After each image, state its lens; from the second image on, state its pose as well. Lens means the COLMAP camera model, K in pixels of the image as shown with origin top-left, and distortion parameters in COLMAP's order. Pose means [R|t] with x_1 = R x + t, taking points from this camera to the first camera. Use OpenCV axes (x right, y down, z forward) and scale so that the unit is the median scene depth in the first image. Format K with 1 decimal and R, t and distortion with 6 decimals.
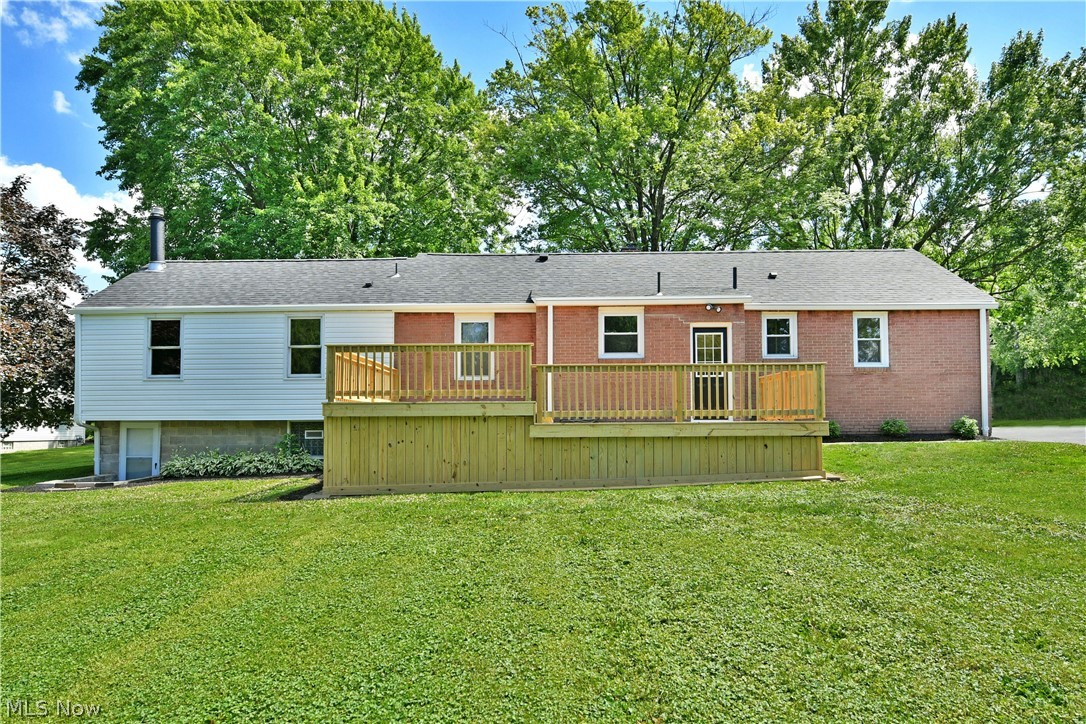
lens RADIAL K [[658.4, 0, 539.8], [0, 658.4, 359.2], [0, 0, 1]] dist [-0.013195, -0.004481]
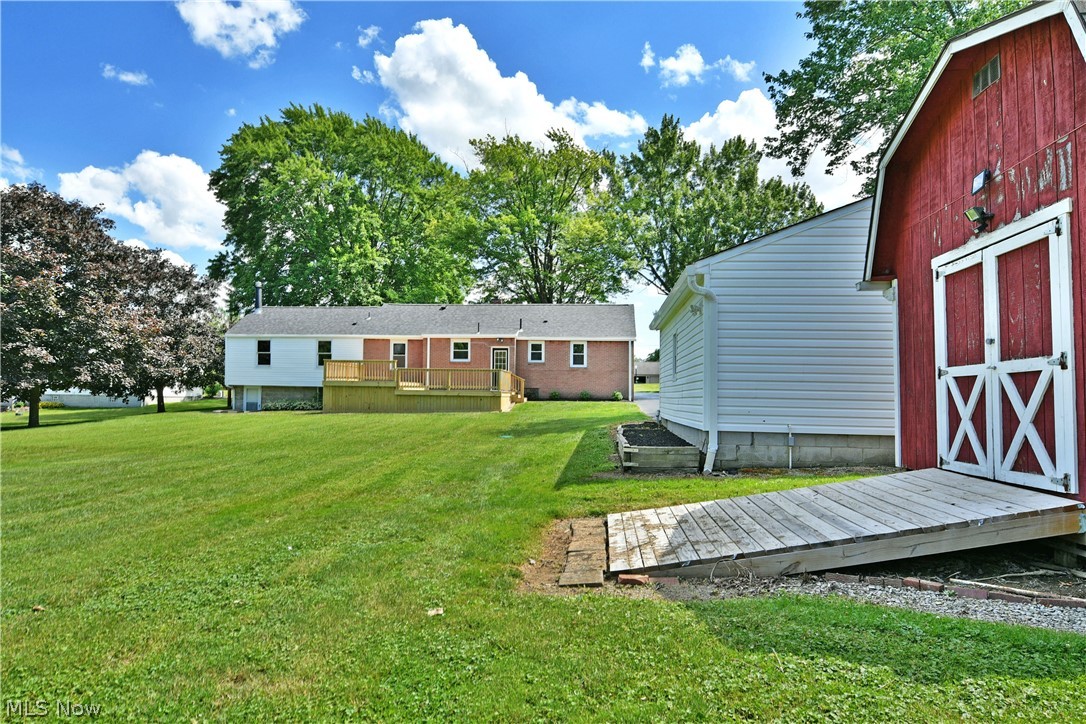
lens RADIAL K [[658.4, 0, 539.8], [0, 658.4, 359.2], [0, 0, 1]] dist [-0.013195, -0.004481]
pose [[0.995099, 0.016646, -0.097476, 0.580916], [-0.012255, 0.998890, 0.045474, -0.109105], [0.098125, -0.044057, 0.994198, -1.130882]]
